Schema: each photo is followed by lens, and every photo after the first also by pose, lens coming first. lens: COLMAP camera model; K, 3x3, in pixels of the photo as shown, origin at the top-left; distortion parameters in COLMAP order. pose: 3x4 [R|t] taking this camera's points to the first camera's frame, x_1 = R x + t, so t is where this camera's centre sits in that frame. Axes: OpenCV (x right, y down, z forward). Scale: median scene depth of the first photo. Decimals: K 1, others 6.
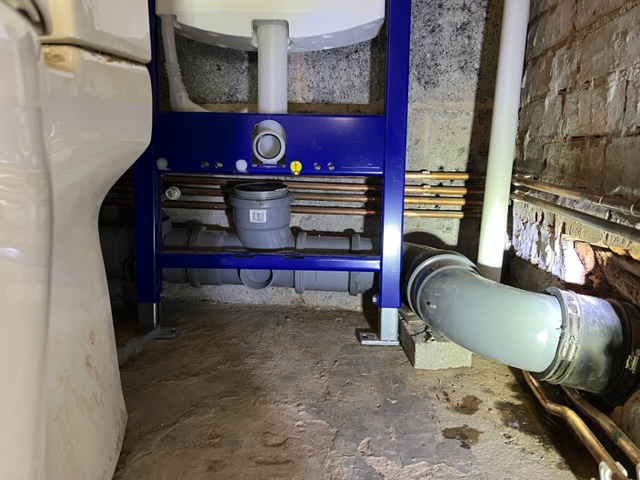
lens RADIAL K [[485.5, 0, 313.5], [0, 485.5, 240.0], [0, 0, 1]] dist [-0.001065, -0.006279]
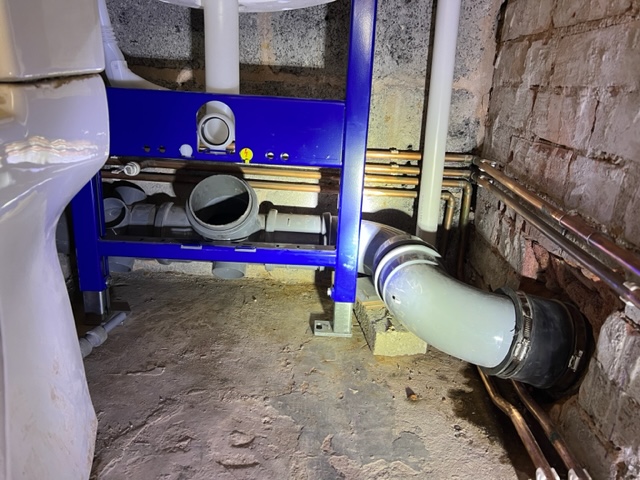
lens RADIAL K [[485.3, 0, 320.0], [0, 485.3, 240.0], [0, 0, 1]] dist [0.004584, -0.002122]
pose [[0.996240, 0.007217, 0.086338, -0.005407], [-0.020732, 0.987430, 0.156694, -0.157966], [-0.084122, -0.157895, 0.983866, 0.016089]]
